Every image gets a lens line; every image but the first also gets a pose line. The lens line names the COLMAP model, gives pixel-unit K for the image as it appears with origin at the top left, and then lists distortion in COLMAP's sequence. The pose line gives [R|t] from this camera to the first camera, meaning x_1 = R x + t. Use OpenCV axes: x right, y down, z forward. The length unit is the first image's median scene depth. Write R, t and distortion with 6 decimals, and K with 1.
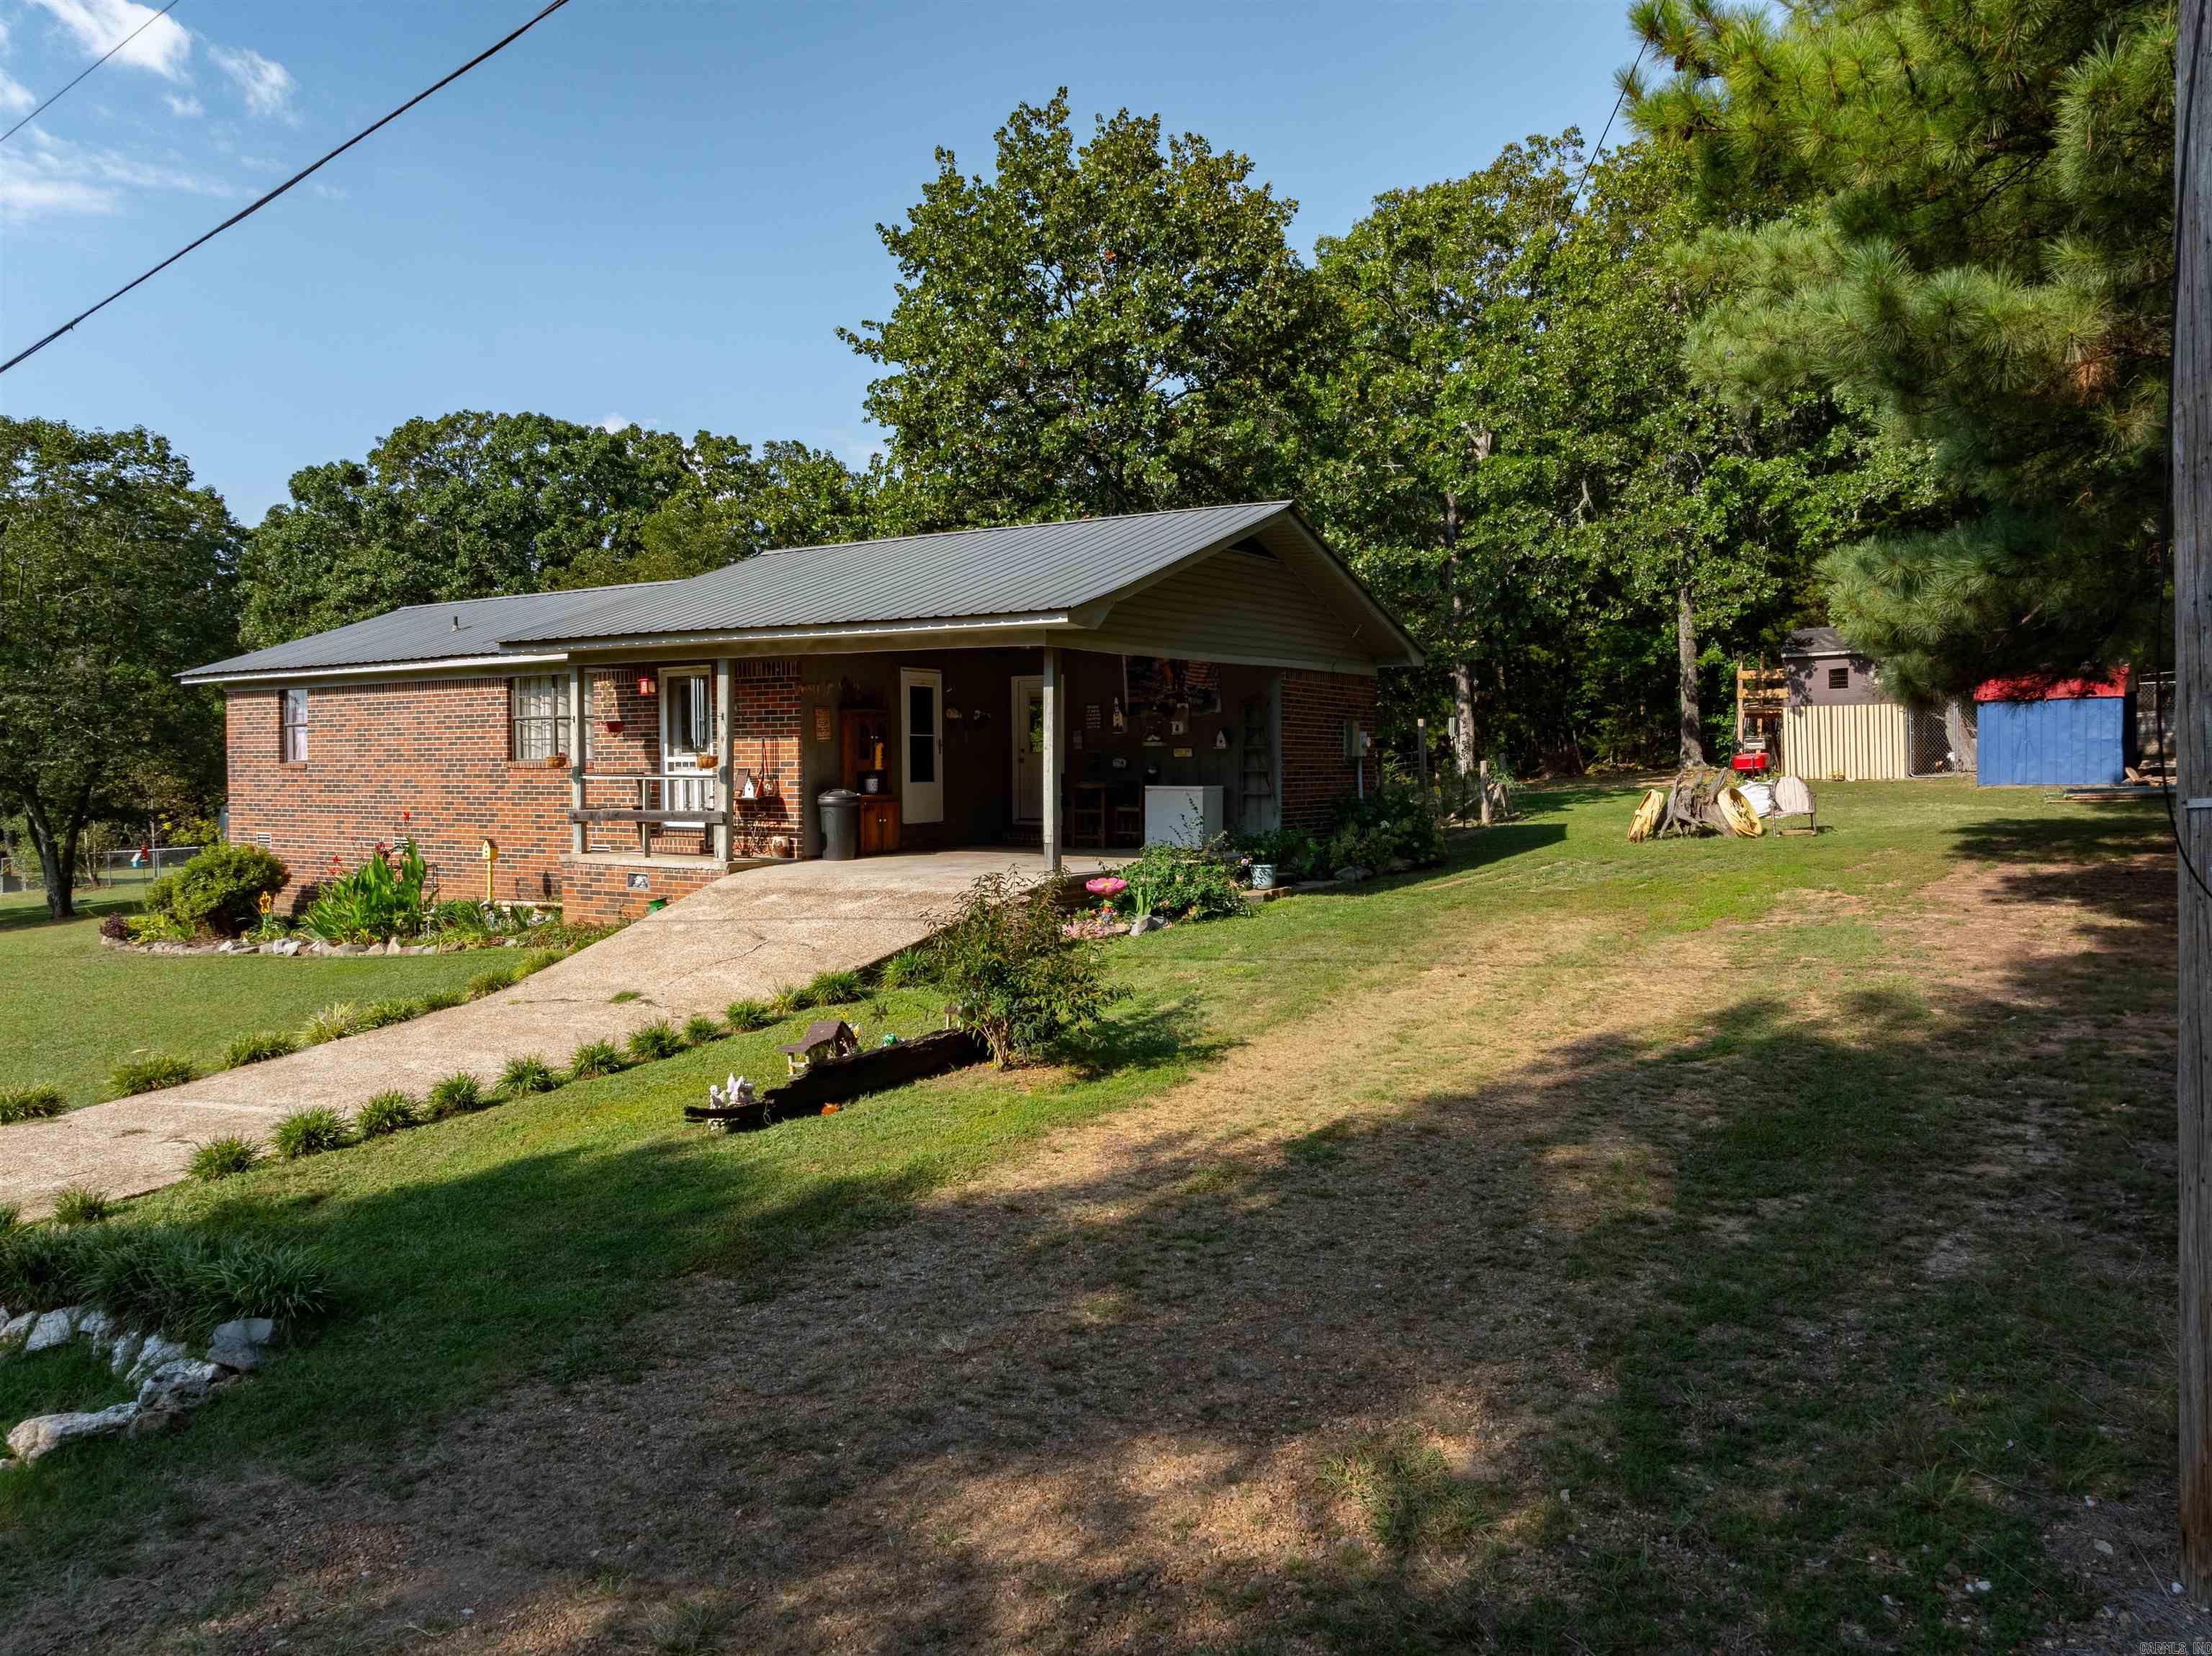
lens RADIAL K [[1555.8, 0, 1110.1], [0, 1555.8, 827.0], [0, 0, 1]] dist [-0.039669, 0.007134]
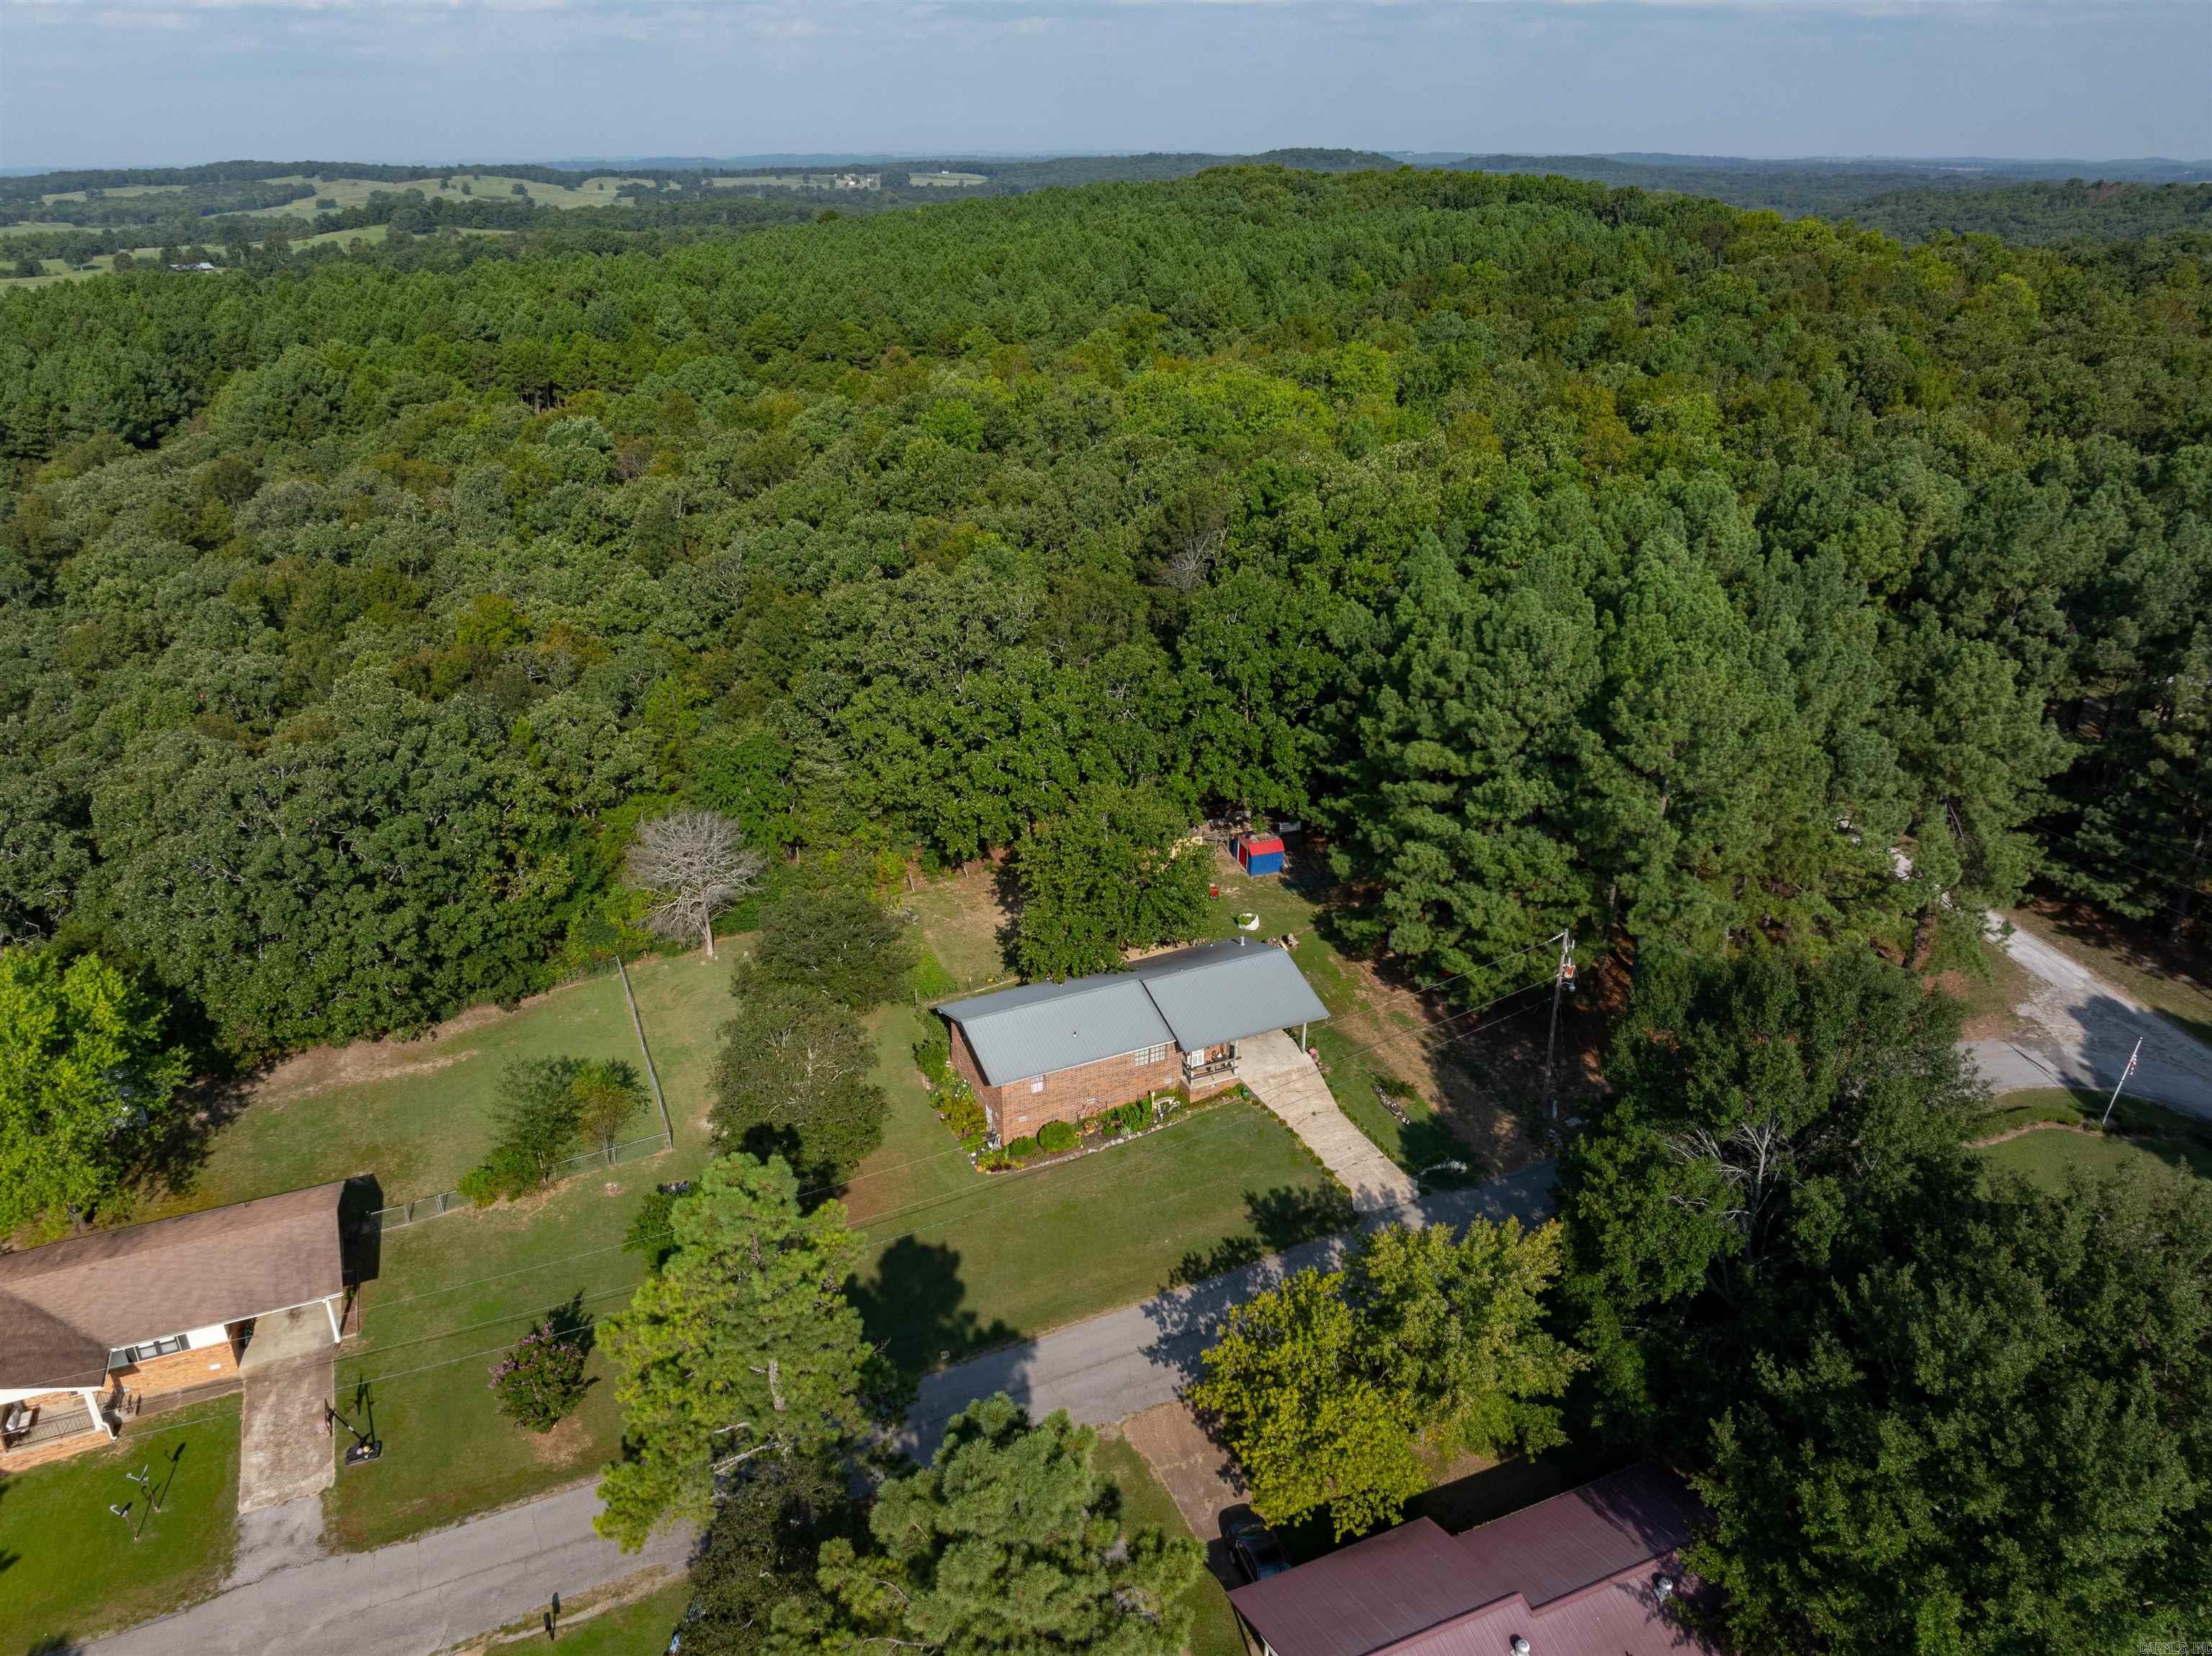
lens RADIAL K [[1555.8, 0, 1117.0], [0, 1555.8, 821.1], [0, 0, 1]] dist [-0.039669, 0.007134]
pose [[0.547295, -0.332443, 0.768082, -3.159952], [0.033324, 0.925655, 0.376898, -2.048595], [-0.836276, -0.180679, 0.517685, -0.797120]]
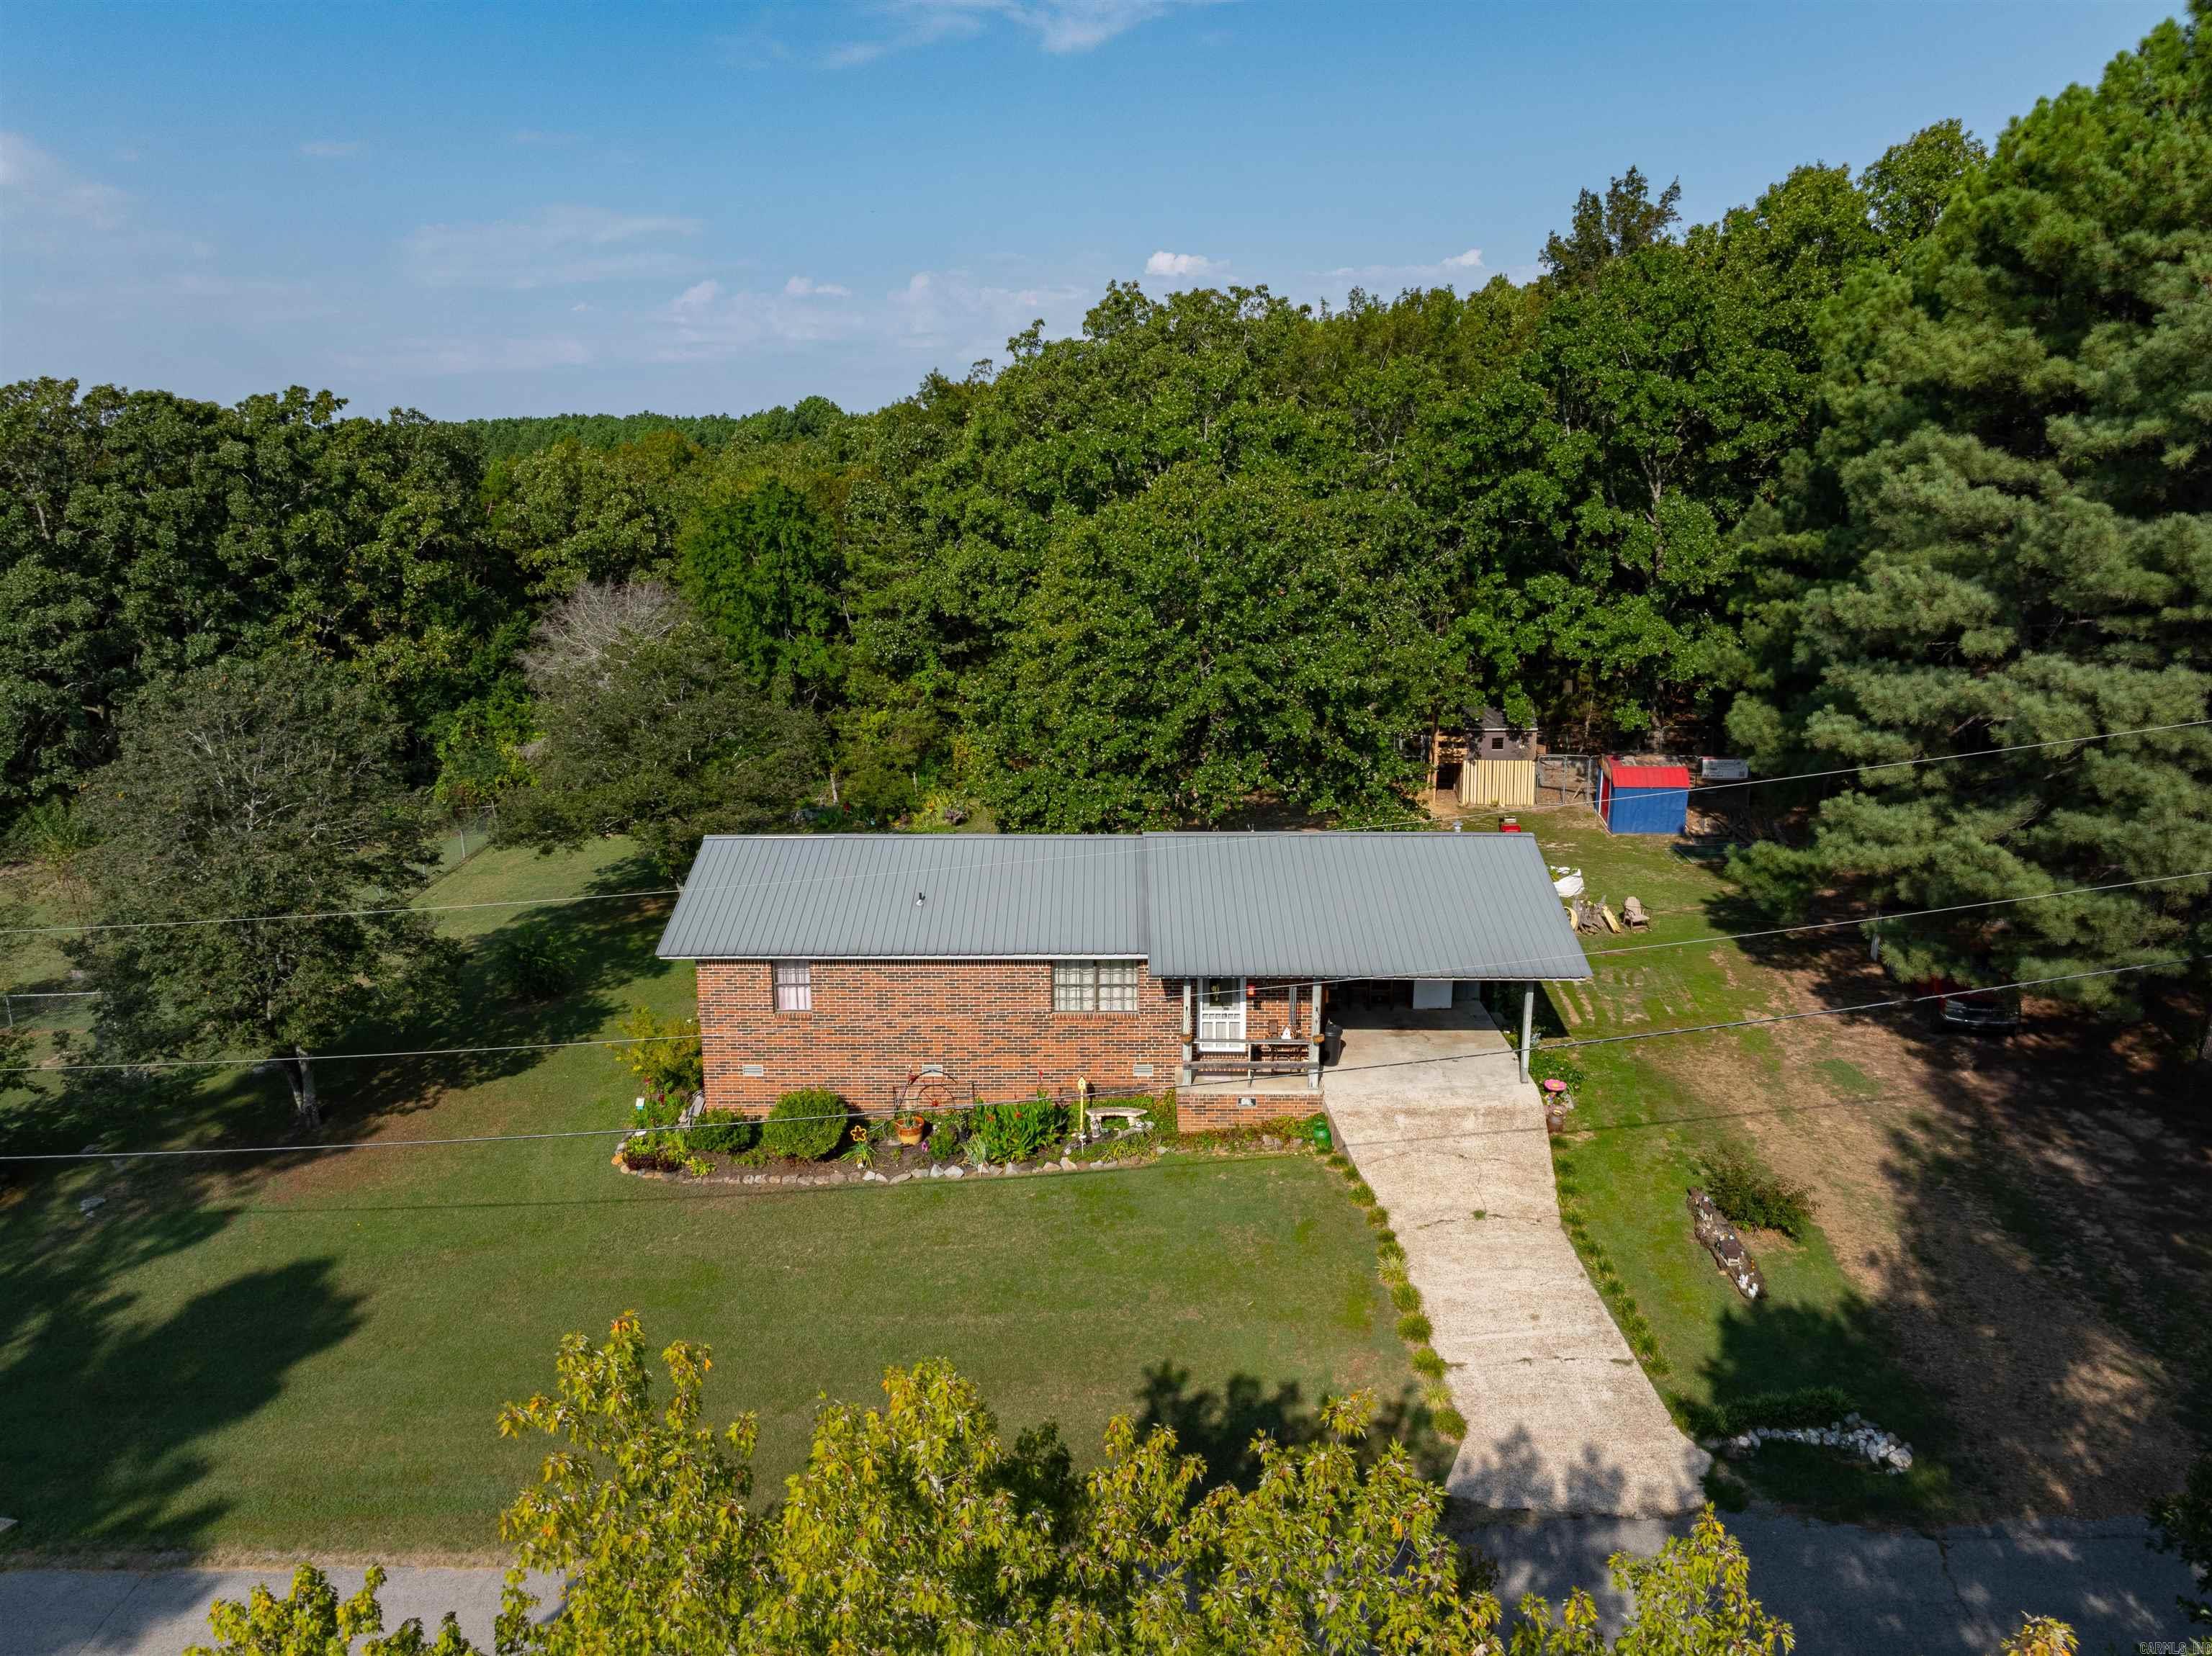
lens RADIAL K [[1555.8, 0, 1109.2], [0, 1555.8, 815.2], [0, 0, 1]] dist [-0.039669, 0.007134]
pose [[0.854647, -0.112732, 0.506823, -1.110918], [0.020987, 0.982847, 0.183224, -0.517439], [-0.518784, -0.145955, 0.842354, -0.260203]]
